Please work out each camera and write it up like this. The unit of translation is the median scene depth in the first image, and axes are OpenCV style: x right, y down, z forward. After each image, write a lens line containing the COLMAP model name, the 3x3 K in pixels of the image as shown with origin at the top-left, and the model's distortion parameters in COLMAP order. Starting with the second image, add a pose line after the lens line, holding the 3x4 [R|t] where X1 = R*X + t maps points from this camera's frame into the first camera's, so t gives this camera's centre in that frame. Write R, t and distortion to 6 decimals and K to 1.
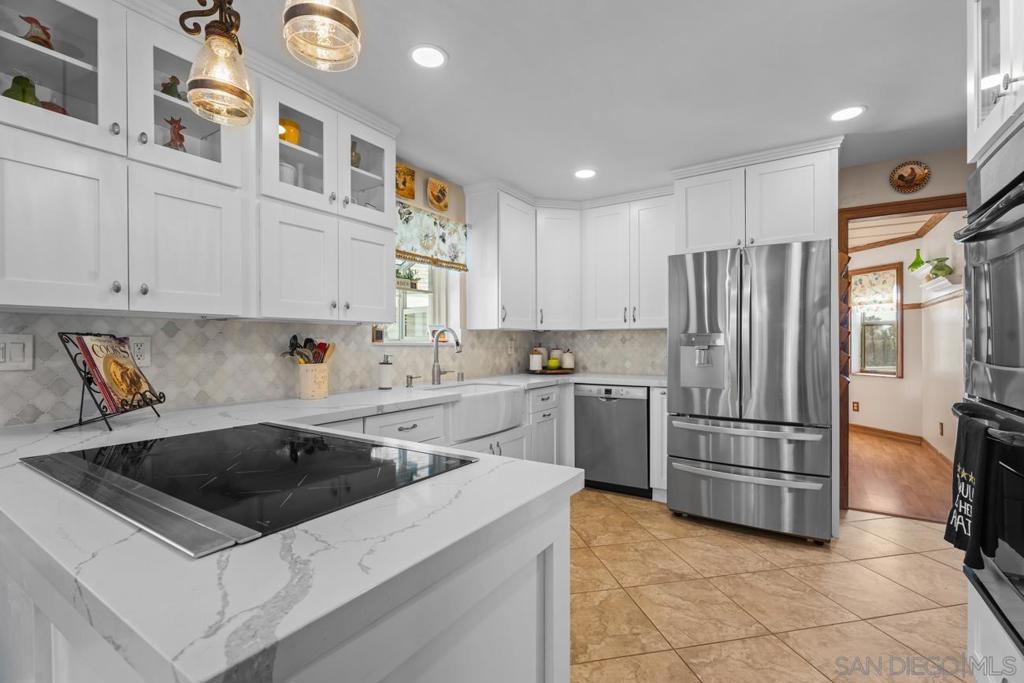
lens RADIAL K [[457.7, 0, 512.4], [0, 457.7, 342.8], [0, 0, 1]] dist [0.000149, -0.000303]
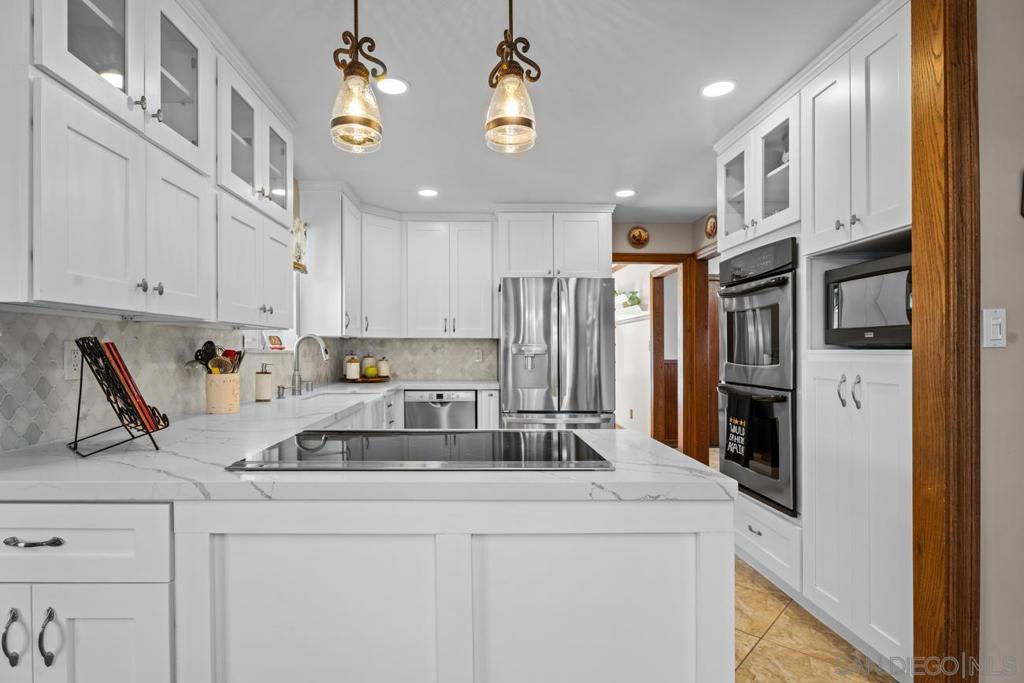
lens RADIAL K [[493.7, 0, 509.9], [0, 493.7, 348.3], [0, 0, 1]] dist [-0.001217, 0.000182]
pose [[0.830119, 0.008546, 0.557521, -0.304523], [-0.006379, 0.999963, -0.005829, -0.001029], [-0.557550, 0.001282, 0.830142, -0.059632]]
